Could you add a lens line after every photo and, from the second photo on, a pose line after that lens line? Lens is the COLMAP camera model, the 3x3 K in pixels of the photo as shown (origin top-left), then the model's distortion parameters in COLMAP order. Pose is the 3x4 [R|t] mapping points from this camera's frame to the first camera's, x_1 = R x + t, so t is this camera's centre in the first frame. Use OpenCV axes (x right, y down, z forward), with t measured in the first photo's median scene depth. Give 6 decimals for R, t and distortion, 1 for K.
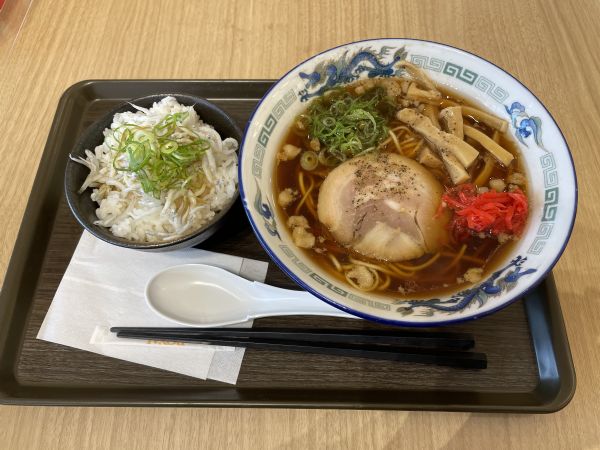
lens RADIAL K [[456.5, 0, 292.3], [0, 456.5, 187.6], [0, 0, 1]] dist [-0.000898, 0.002284]
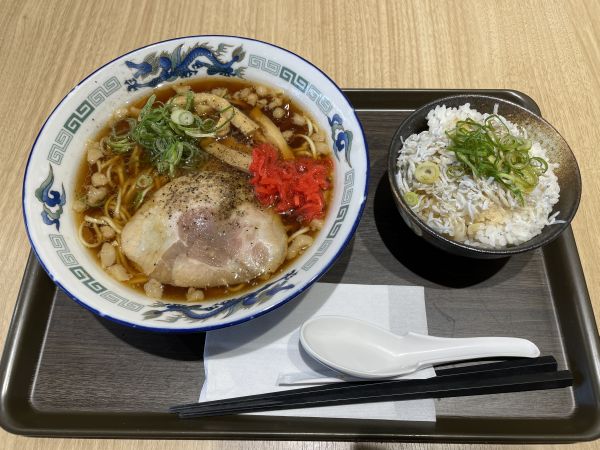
lens RADIAL K [[456.5, 0, 292.3], [0, 456.5, 187.6], [0, 0, 1]] dist [-0.000898, 0.002284]
pose [[0.994626, 0.102601, 0.013833, 0.392623], [-0.102836, 0.994545, 0.017494, -0.037511], [-0.011963, -0.018823, 0.999751, 0.015586]]
